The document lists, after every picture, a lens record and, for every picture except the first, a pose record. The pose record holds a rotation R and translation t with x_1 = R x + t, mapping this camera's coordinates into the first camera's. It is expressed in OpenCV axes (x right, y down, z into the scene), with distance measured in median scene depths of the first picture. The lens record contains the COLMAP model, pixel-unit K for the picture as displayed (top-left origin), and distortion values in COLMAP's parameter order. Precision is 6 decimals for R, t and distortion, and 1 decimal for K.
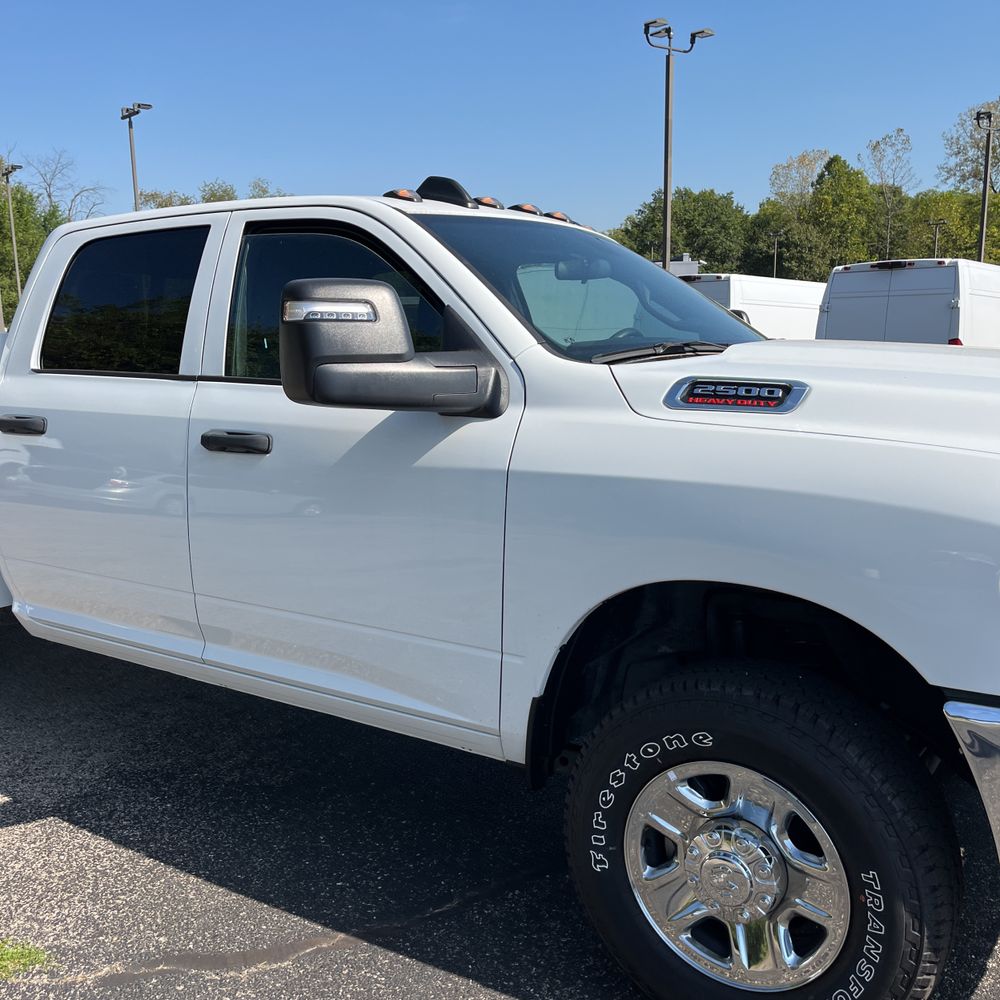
lens RADIAL K [[1014.5, 0, 495.1], [0, 1014.5, 510.9], [0, 0, 1]] dist [0.029585, 0.000000]
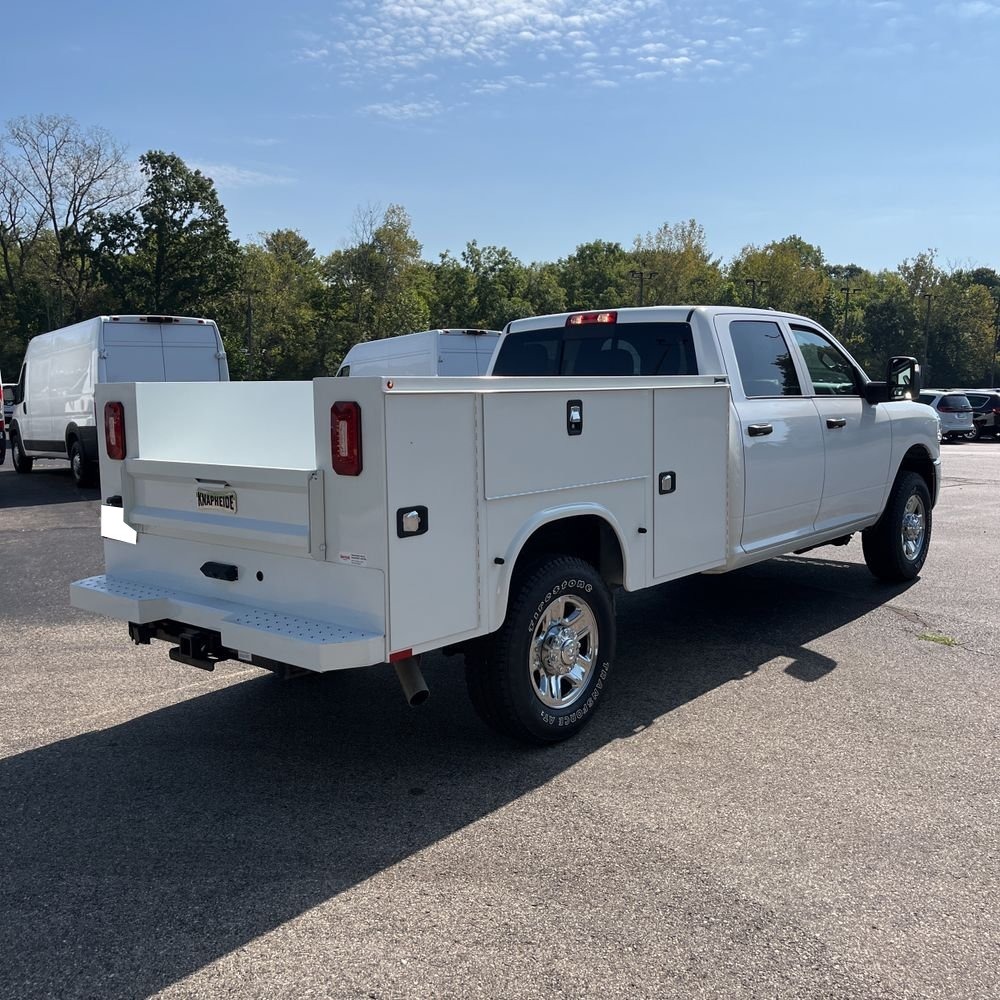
lens RADIAL K [[1018.0, 0, 502.6], [0, 1018.0, 502.2], [0, 0, 1]] dist [0.039126, 0.000000]
pose [[0.116819, -0.116183, 0.986334, -2.144633], [0.172188, 0.980463, 0.095098, -0.196774], [-0.978113, 0.158725, 0.134542, 1.189707]]
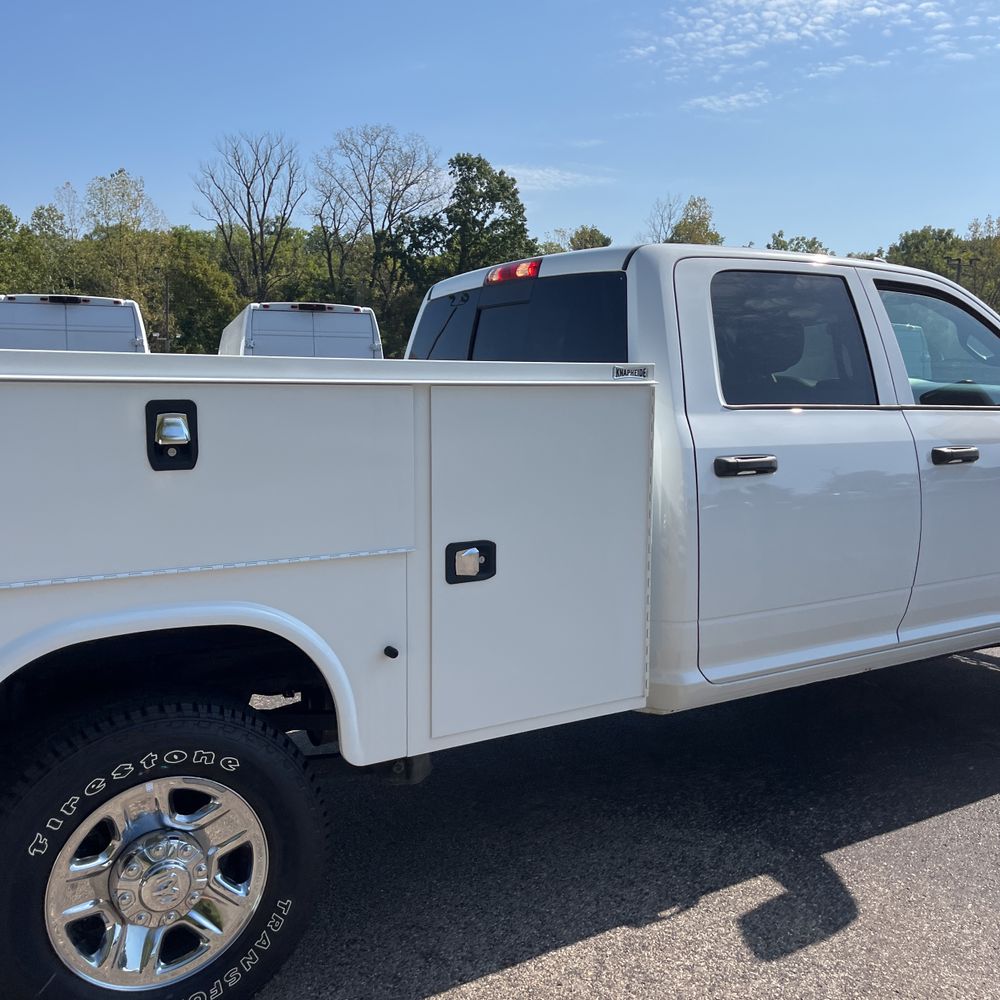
lens RADIAL K [[1014.5, 0, 494.6], [0, 1014.5, 520.0], [0, 0, 1]] dist [0.029585, 0.000000]
pose [[0.413278, -0.118426, 0.902871, -1.373276], [0.140417, 0.987936, 0.065310, -0.125355], [-0.899713, 0.099787, 0.424921, 0.807820]]
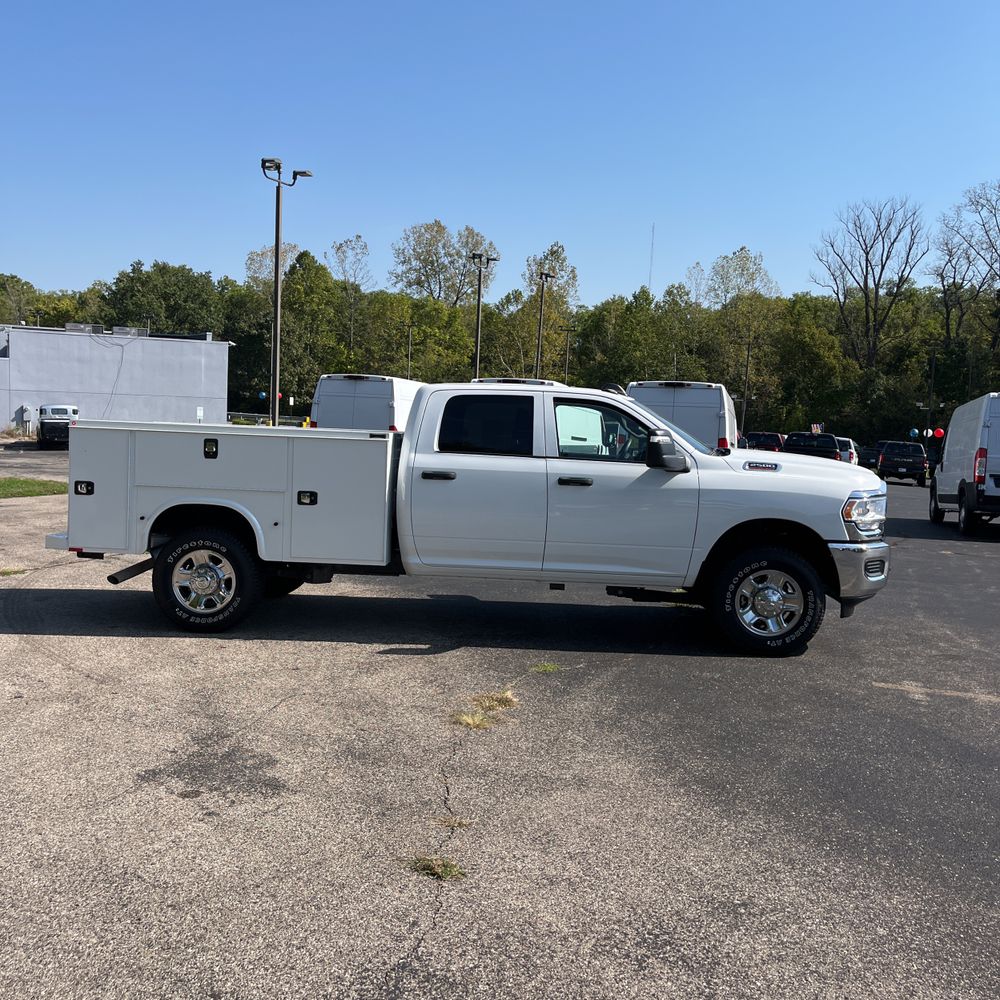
lens RADIAL K [[1014.5, 0, 493.1], [0, 1014.5, 529.8], [0, 0, 1]] dist [0.029585, 0.000000]
pose [[0.862316, -0.017733, 0.506060, -1.472275], [0.042993, 0.998342, -0.038277, 0.124206], [-0.504542, 0.054764, 0.861649, -0.969583]]
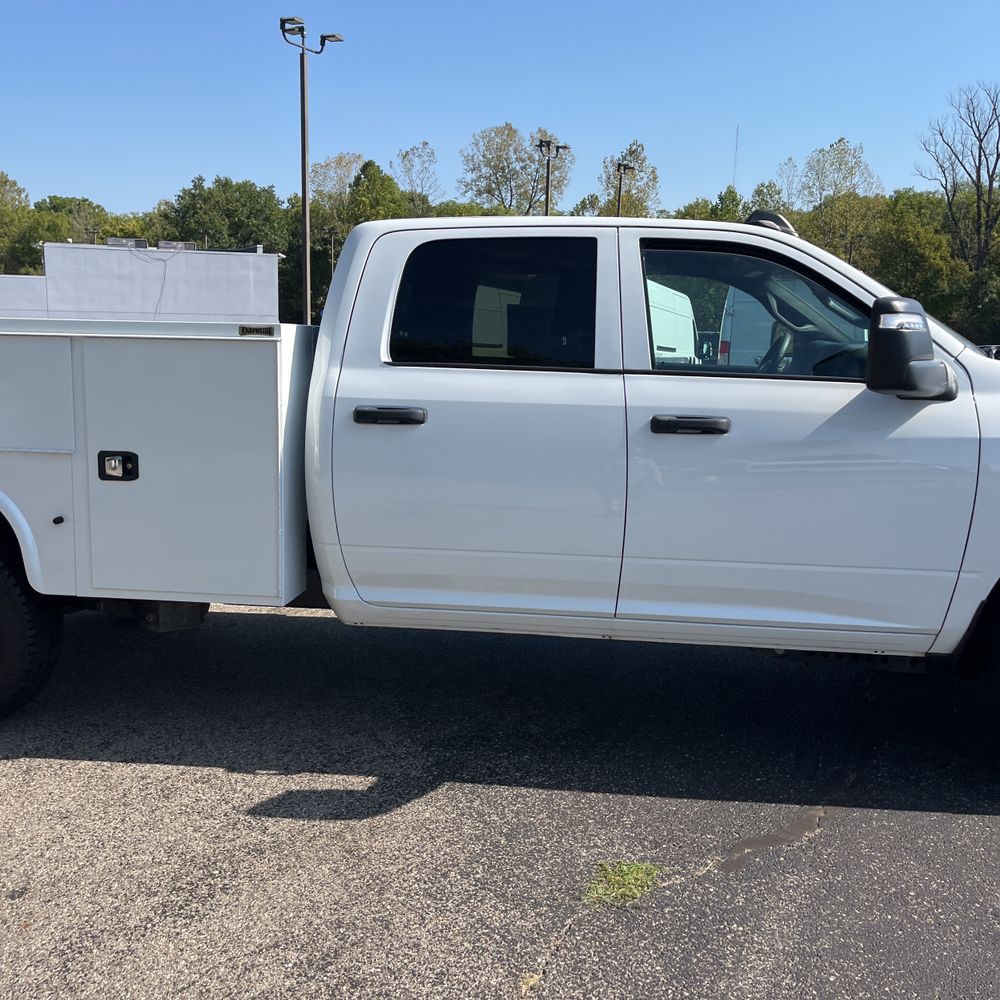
lens RADIAL K [[1014.5, 0, 499.2], [0, 1014.5, 504.2], [0, 0, 1]] dist [0.029585, 0.000000]
pose [[0.895891, -0.052334, 0.441180, -0.811737], [0.051880, 0.998567, 0.013102, -0.001158], [-0.441233, 0.011150, 0.897323, 0.020544]]
